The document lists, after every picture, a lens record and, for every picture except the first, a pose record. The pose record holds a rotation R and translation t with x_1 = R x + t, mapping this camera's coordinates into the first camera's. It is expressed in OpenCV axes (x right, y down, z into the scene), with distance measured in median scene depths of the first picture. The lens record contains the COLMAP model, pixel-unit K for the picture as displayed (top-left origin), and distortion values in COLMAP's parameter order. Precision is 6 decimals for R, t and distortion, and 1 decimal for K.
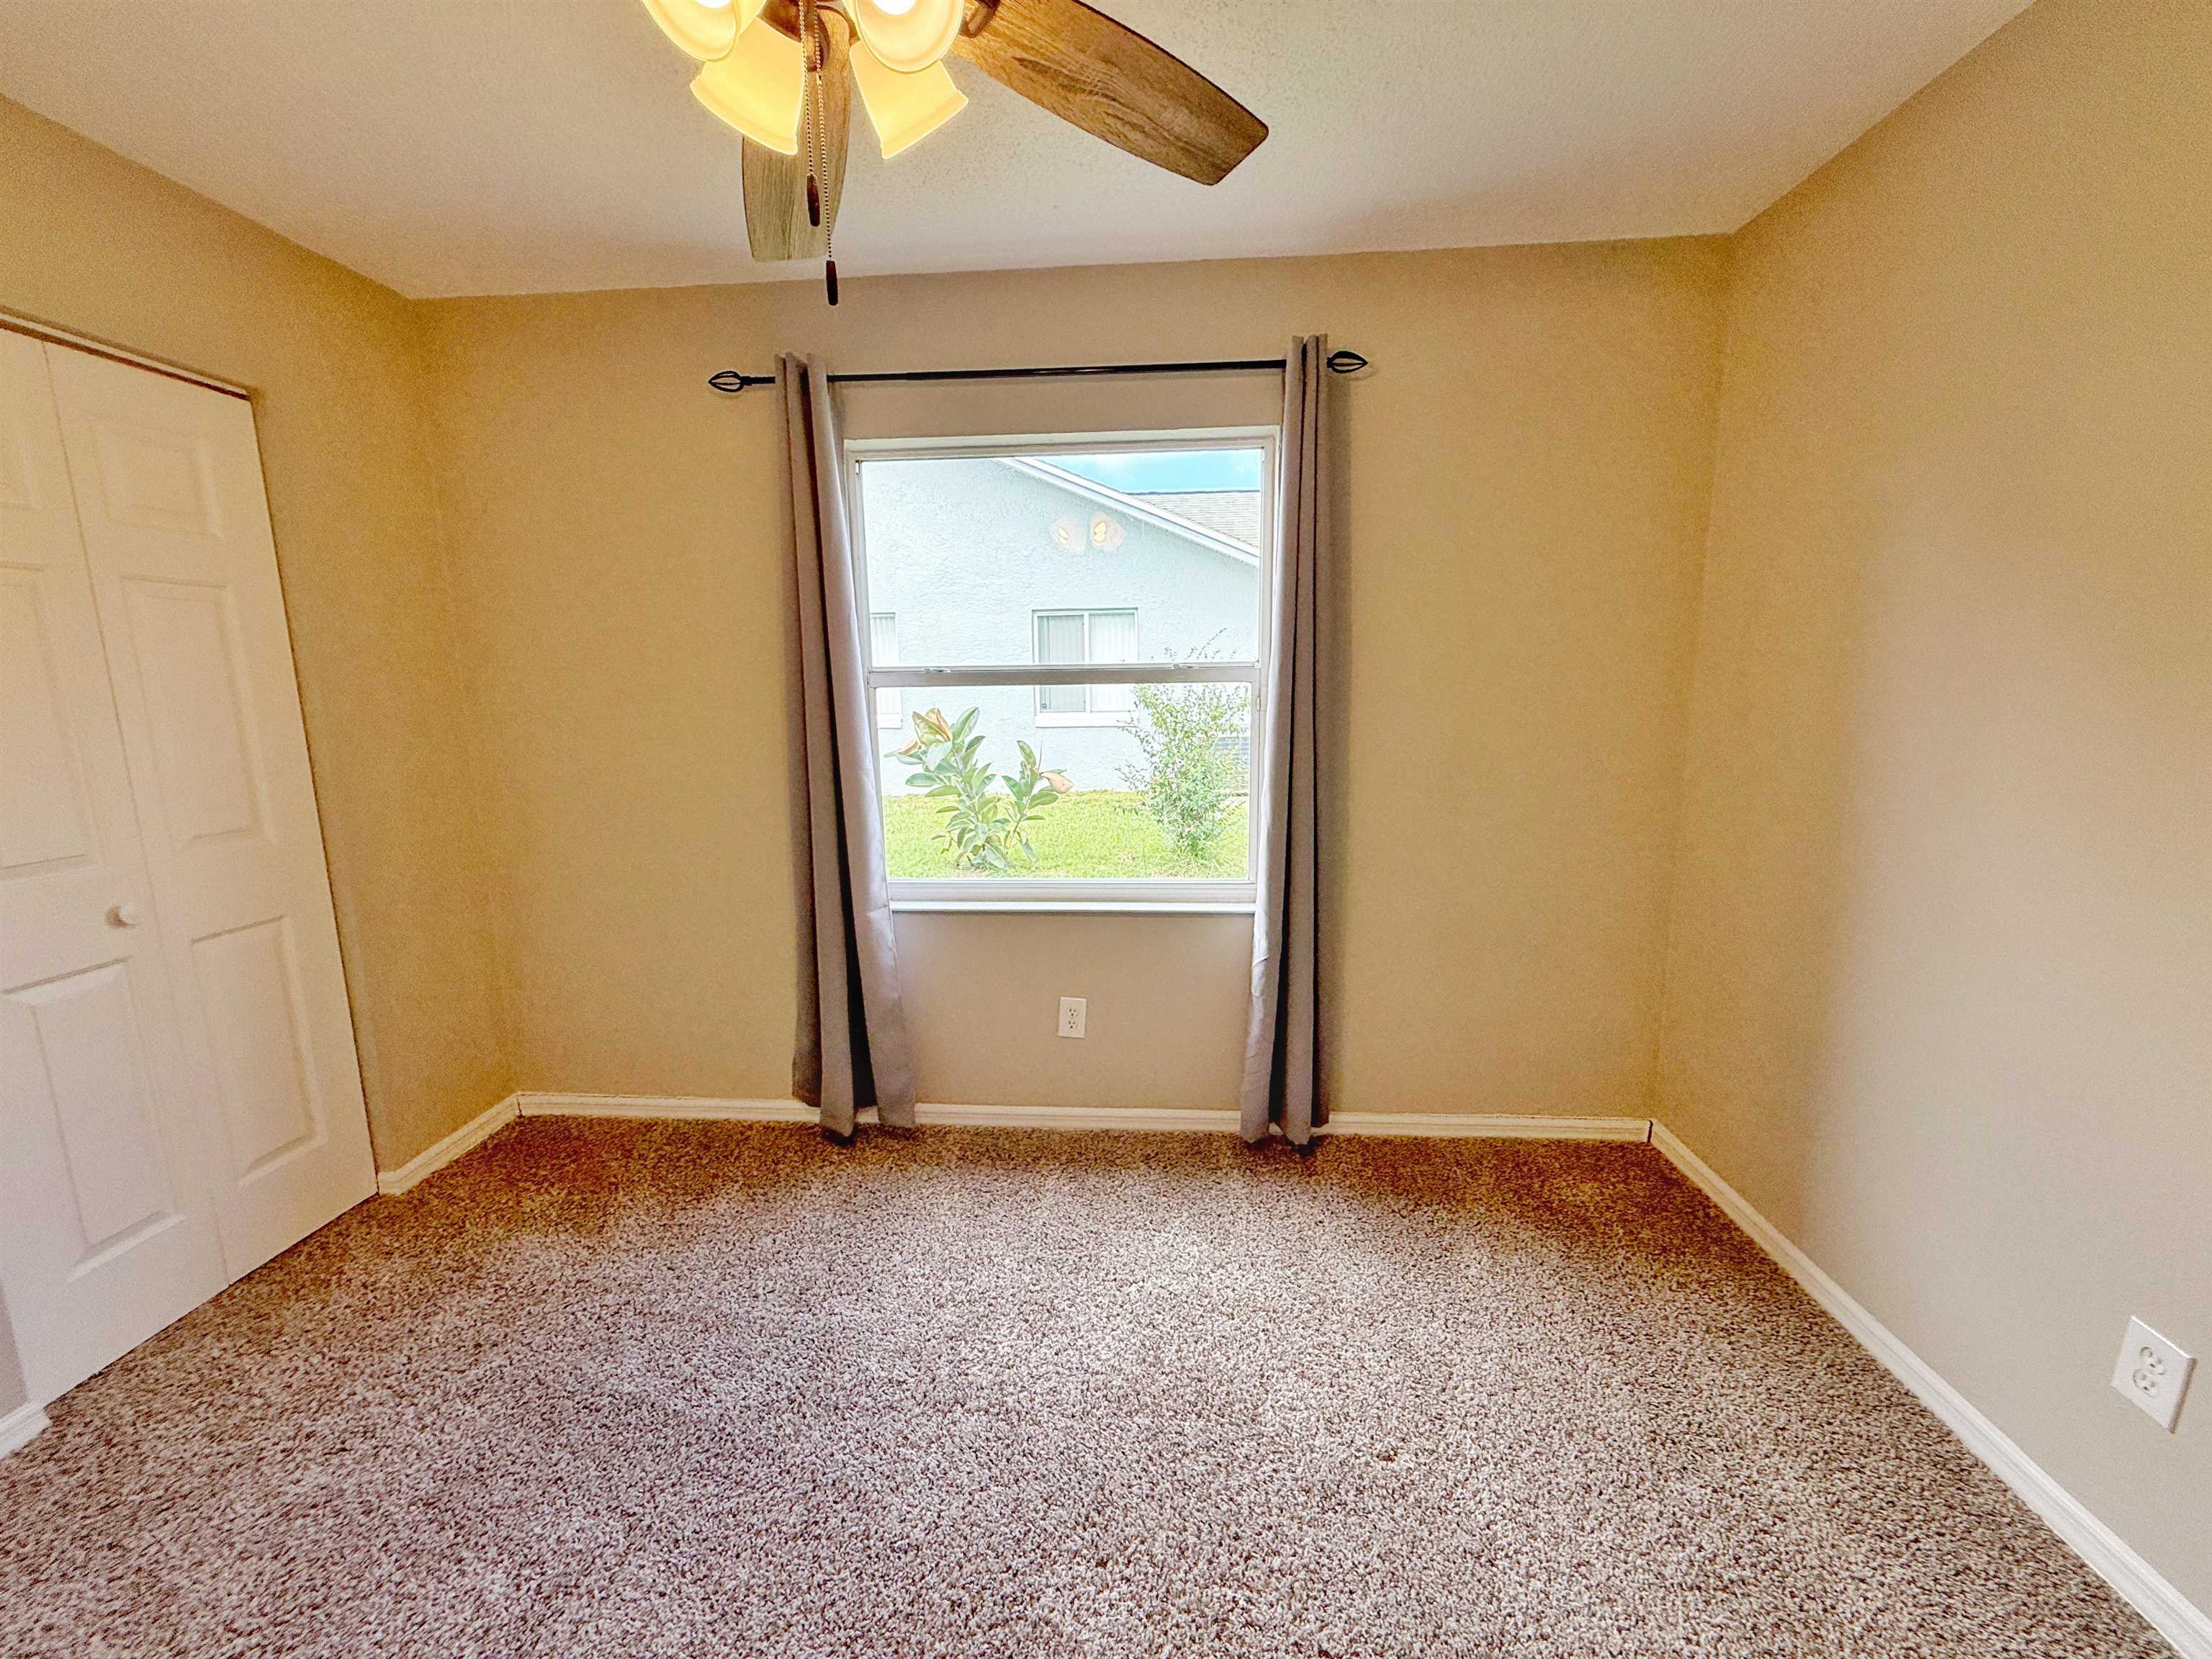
lens RADIAL K [[882.7, 0, 1101.5], [0, 882.7, 822.0], [0, 0, 1]] dist [0.001235, 0.000164]
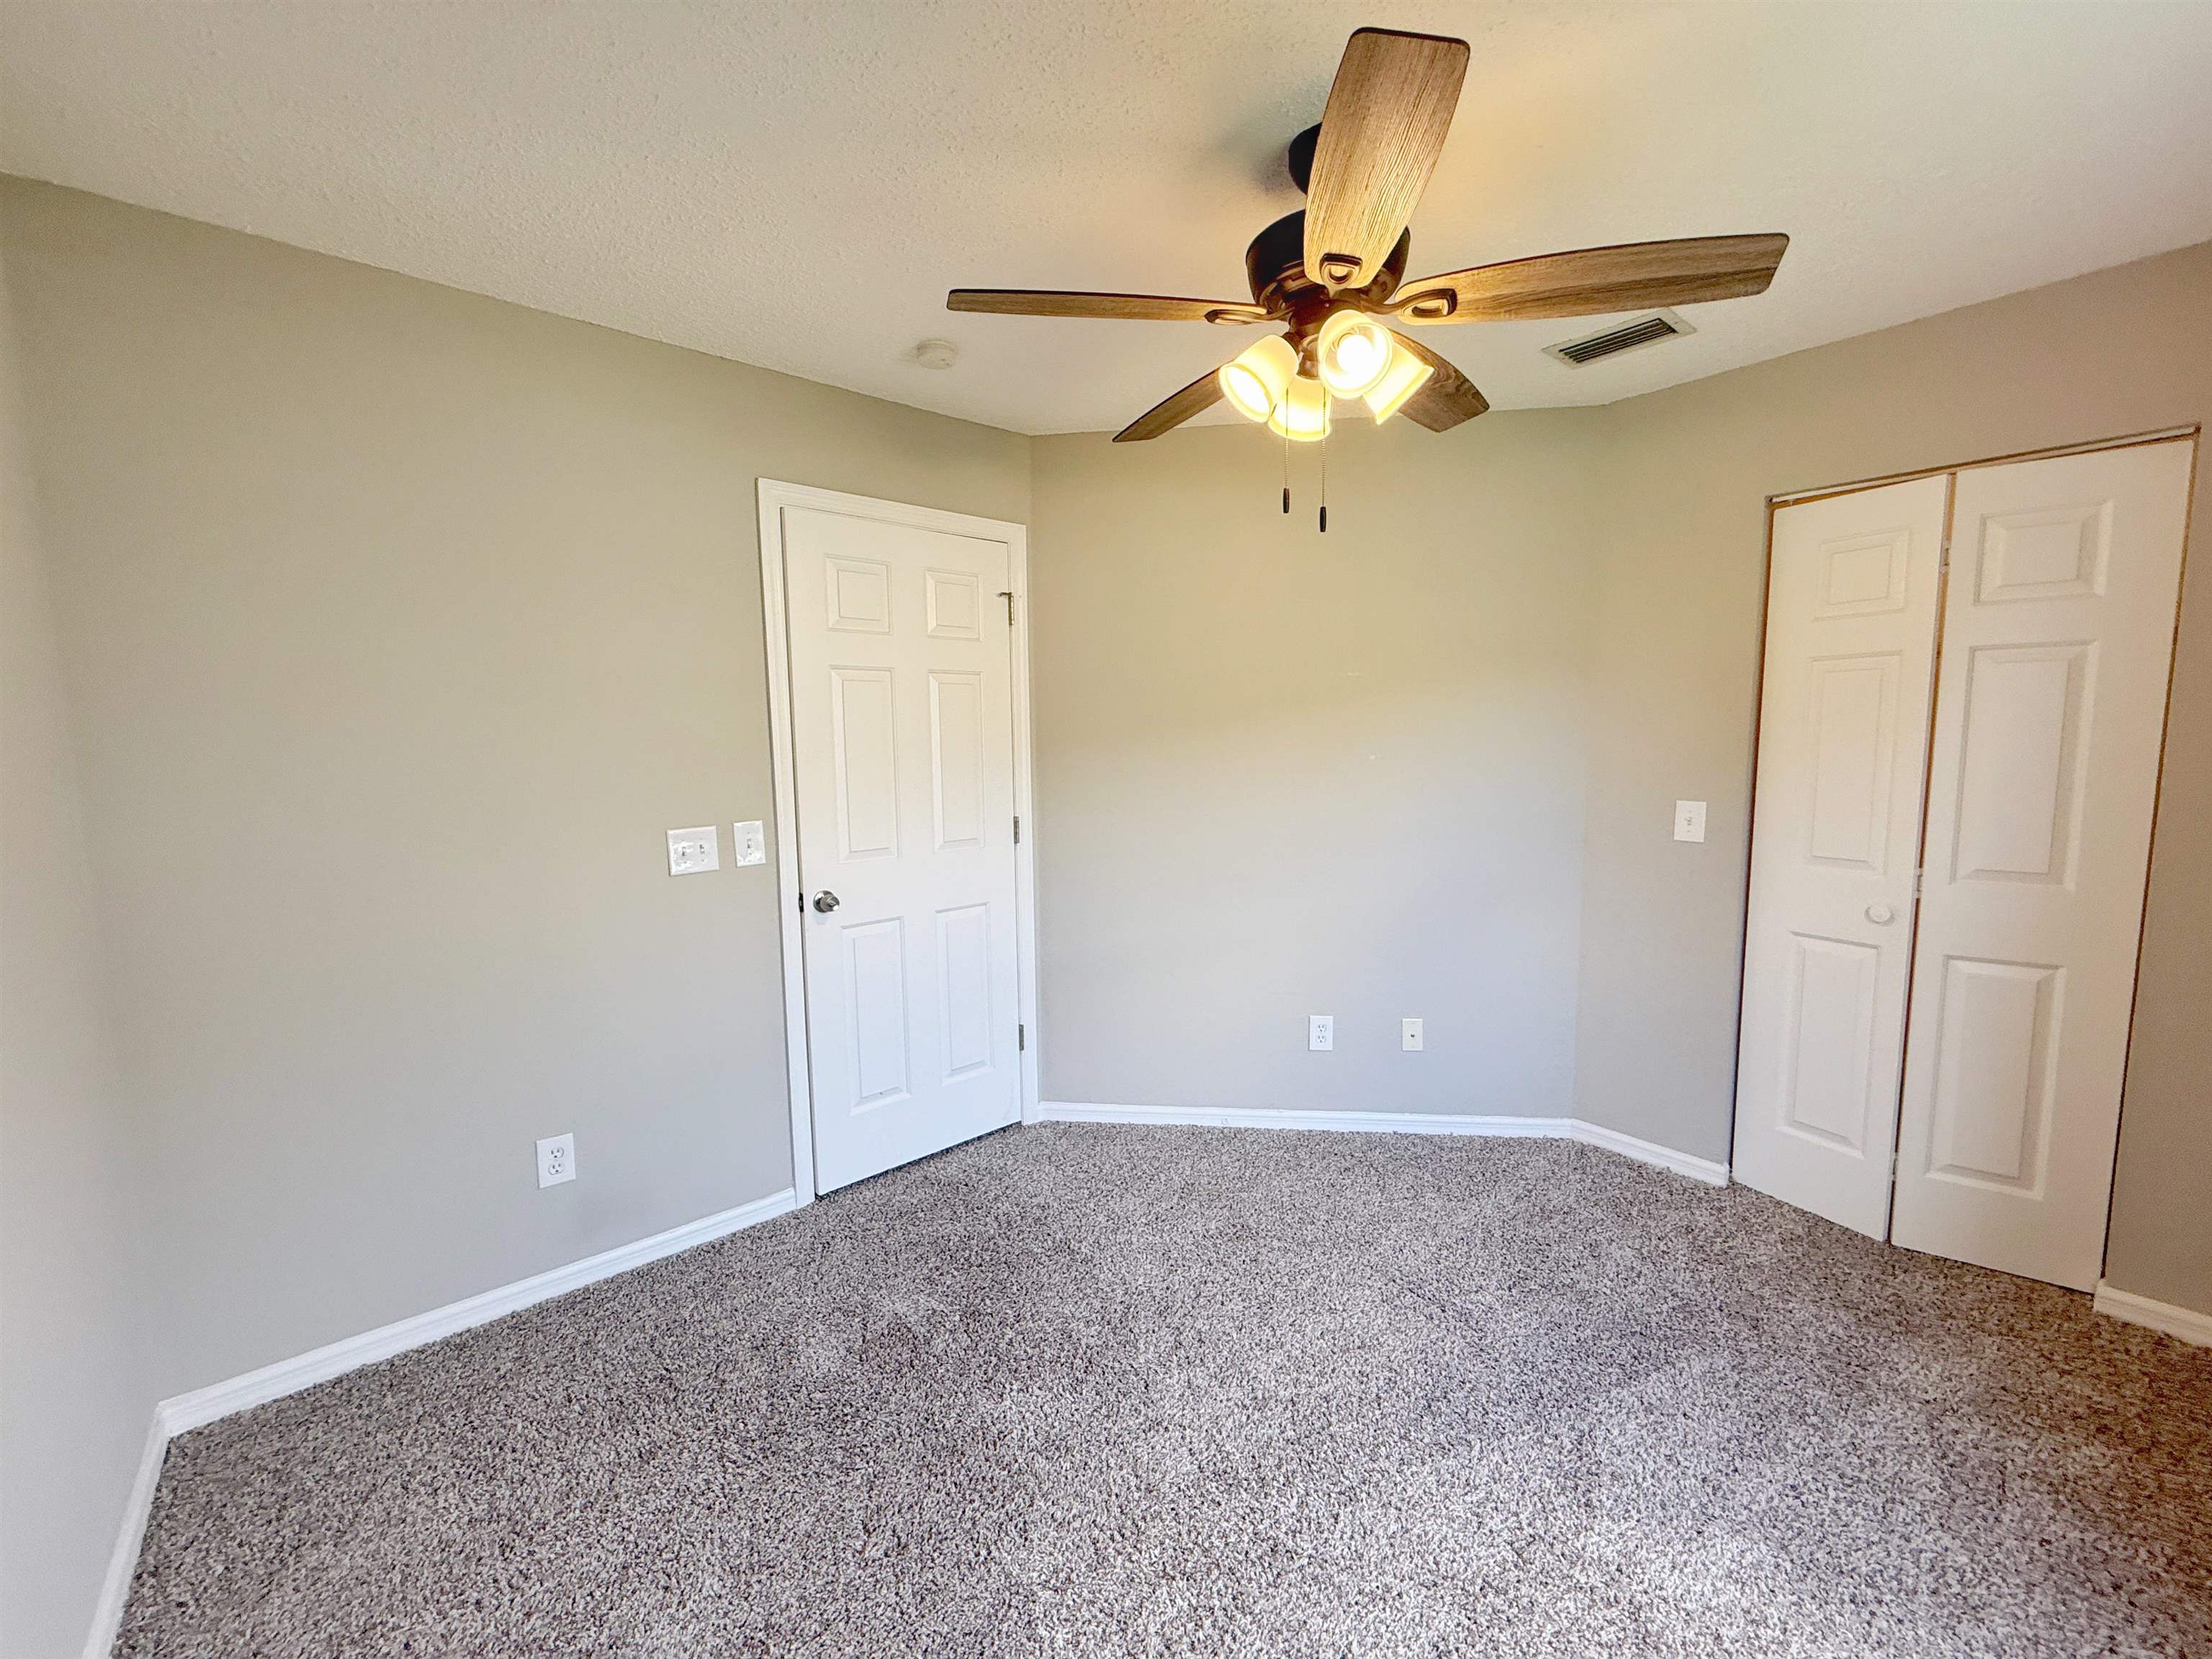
lens RADIAL K [[882.7, 0, 1101.5], [0, 882.7, 822.0], [0, 0, 1]] dist [0.001235, 0.000164]
pose [[-0.711012, 0.092574, -0.697060, 0.524761], [-0.081574, 0.973745, 0.212526, -0.174809], [0.698433, 0.207970, -0.684792, 0.883409]]
